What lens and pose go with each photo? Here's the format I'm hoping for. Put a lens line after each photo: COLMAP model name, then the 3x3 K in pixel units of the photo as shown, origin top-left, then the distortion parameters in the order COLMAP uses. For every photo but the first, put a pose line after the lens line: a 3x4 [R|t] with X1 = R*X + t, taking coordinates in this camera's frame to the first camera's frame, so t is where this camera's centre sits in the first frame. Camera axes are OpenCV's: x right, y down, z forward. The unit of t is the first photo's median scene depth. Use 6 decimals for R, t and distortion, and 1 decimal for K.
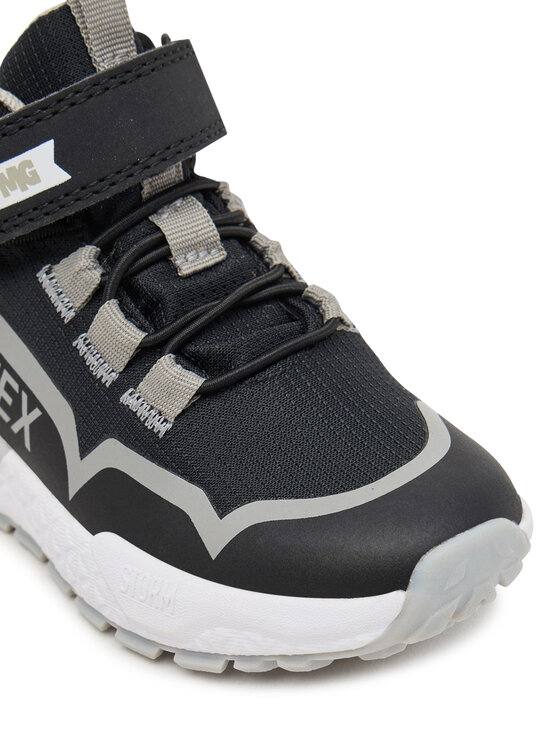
lens RADIAL K [[1688.1, 0, 280.0], [0, 1688.1, 373.0], [0, 0, 1]] dist [-0.097722, -0.375701]
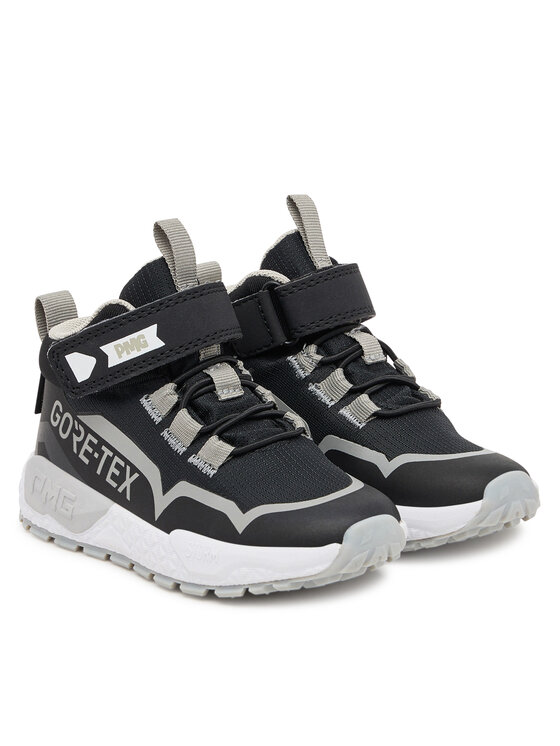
lens RADIAL K [[2199.2, 0, 280.0], [0, 2199.2, 373.0], [0, 0, 1]] dist [0.784411, 0.006072]
pose [[0.997403, 0.034922, 0.062983, -0.149039], [-0.017455, 0.965710, -0.259037, 0.549277], [-0.069870, 0.257265, 0.963812, -1.374800]]
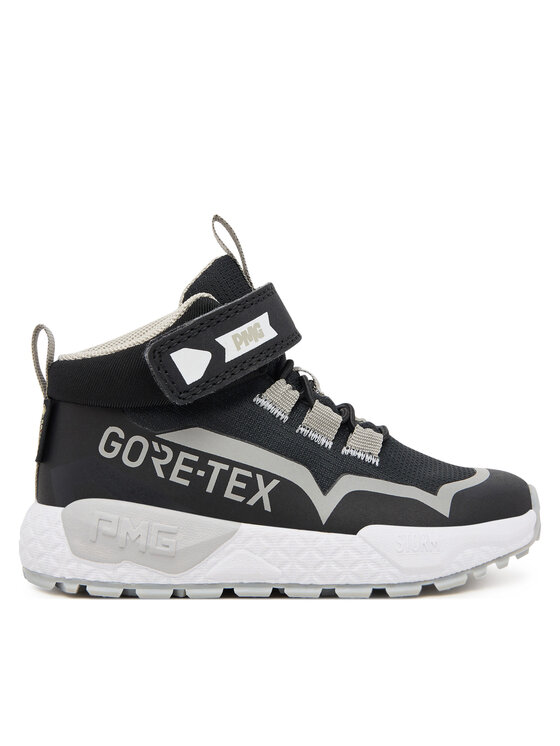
lens RADIAL K [[1060.6, 0, 280.0], [0, 1060.6, 373.0], [0, 0, 1]] dist [-0.006955, -0.002183]
pose [[0.719909, 0.032803, 0.693293, -0.853844], [0.308540, 0.879634, -0.362004, 0.301425], [-0.621719, 0.474518, 0.623136, 0.353375]]
